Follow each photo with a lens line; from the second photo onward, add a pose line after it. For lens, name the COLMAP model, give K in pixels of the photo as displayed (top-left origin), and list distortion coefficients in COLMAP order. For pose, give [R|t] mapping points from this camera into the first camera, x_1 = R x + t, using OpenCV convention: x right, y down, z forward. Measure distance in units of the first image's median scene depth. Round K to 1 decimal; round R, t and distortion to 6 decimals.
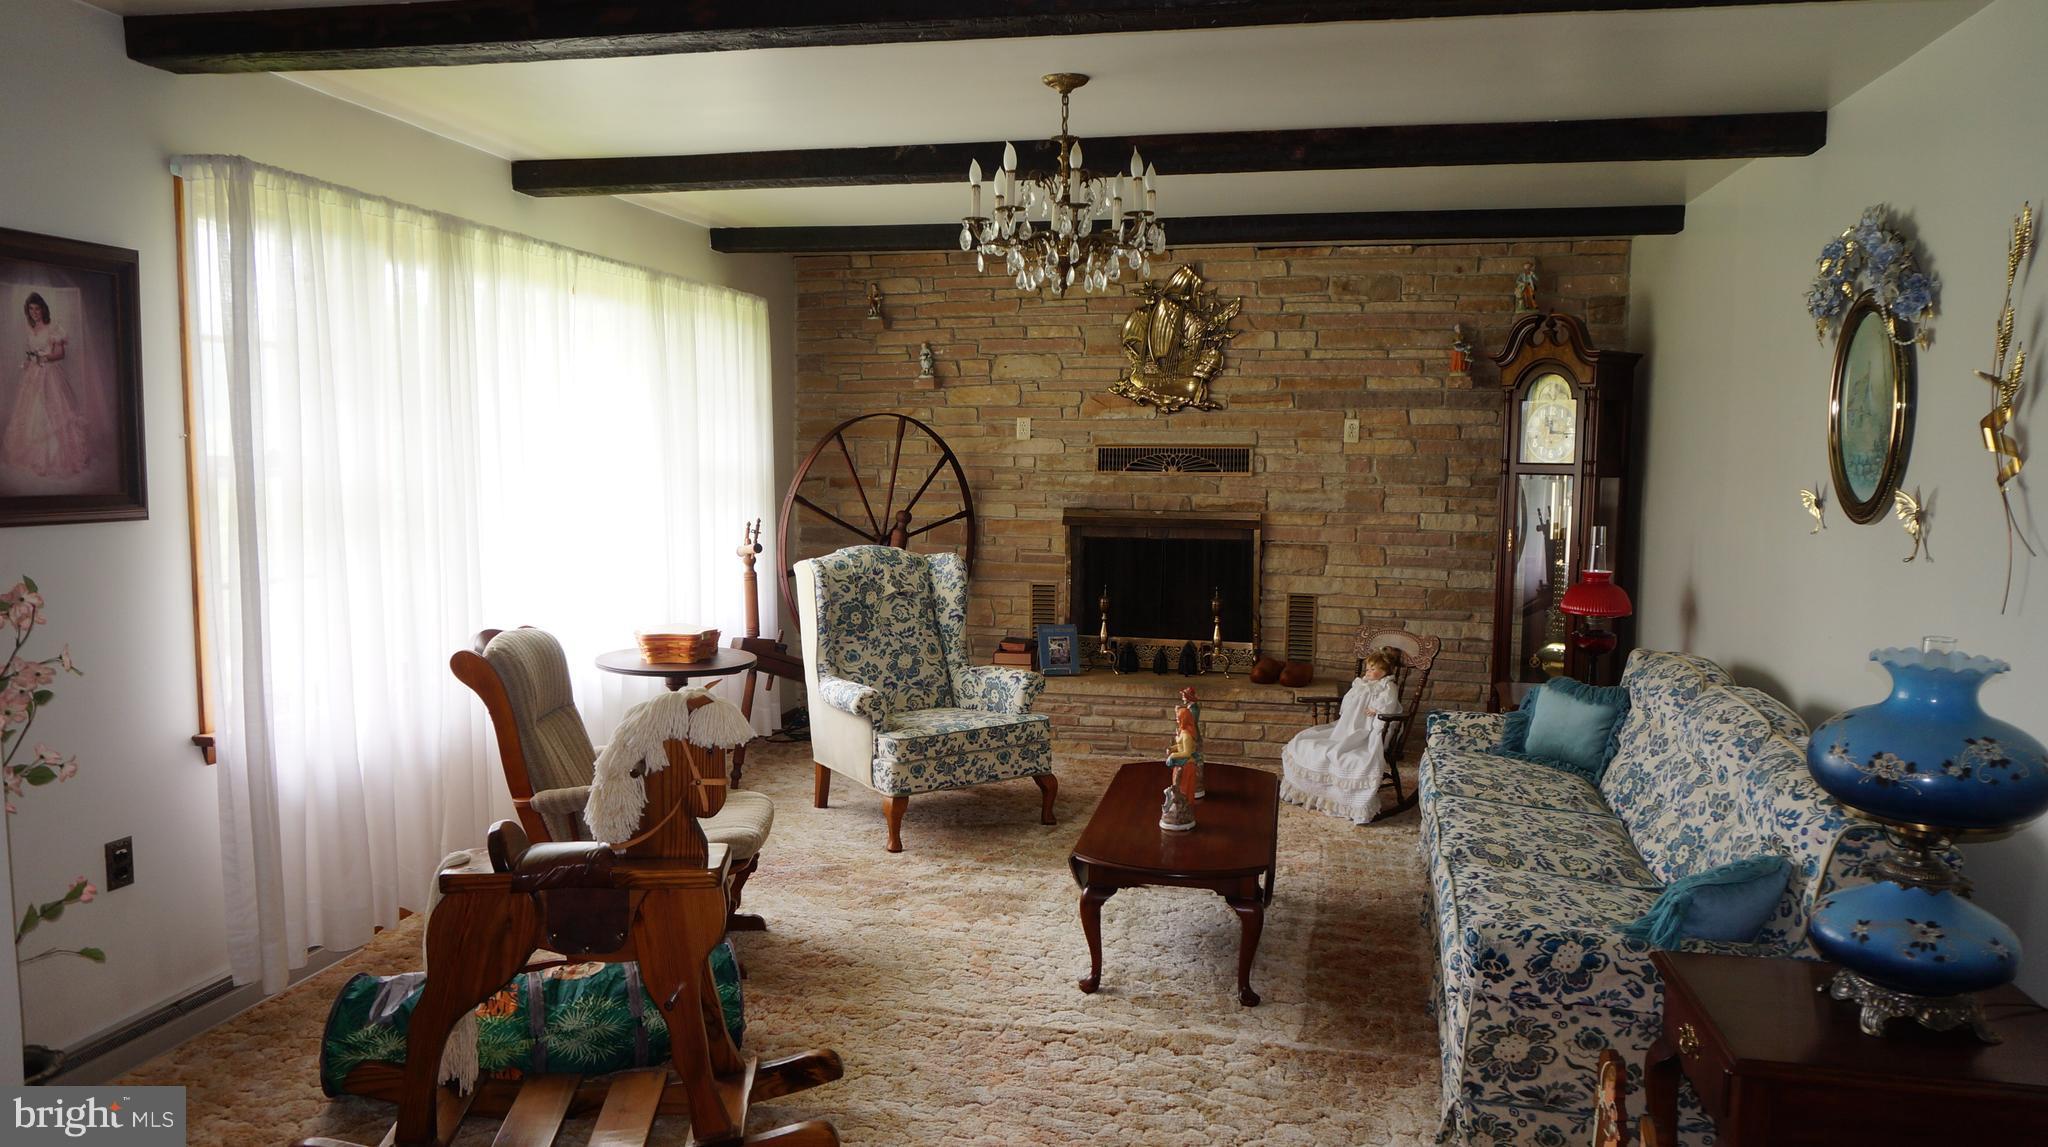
lens RADIAL K [[1359.6, 0, 1039.4], [0, 1359.6, 563.8], [0, 0, 1]] dist [-0.039067, 0.020554]
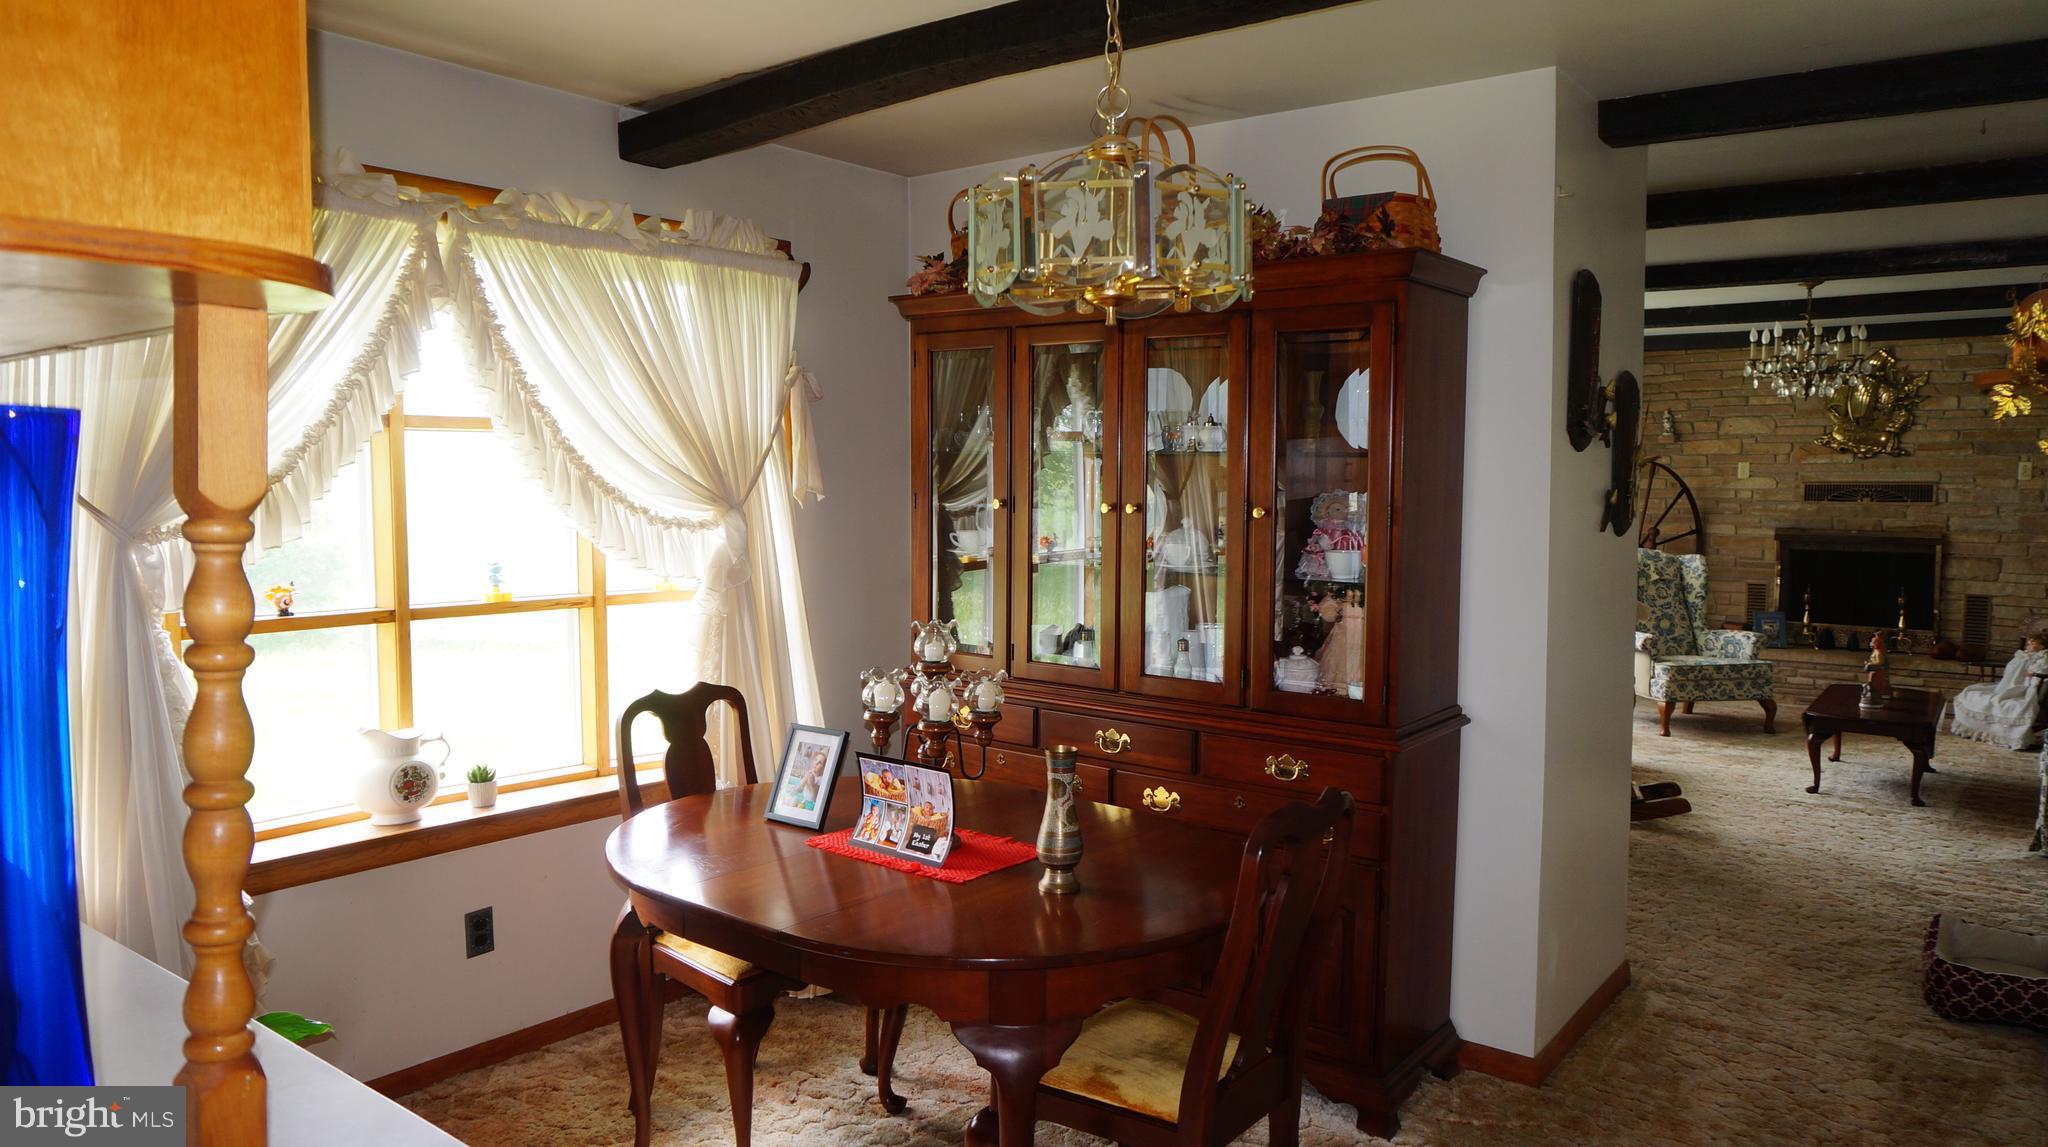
lens RADIAL K [[1359.6, 0, 1039.4], [0, 1359.6, 563.8], [0, 0, 1]] dist [-0.039067, 0.020554]
pose [[0.902336, 0.022411, -0.430450, -0.069291], [-0.034004, 0.999236, -0.019256, 0.048434], [0.429689, 0.032012, 0.902409, -0.567497]]
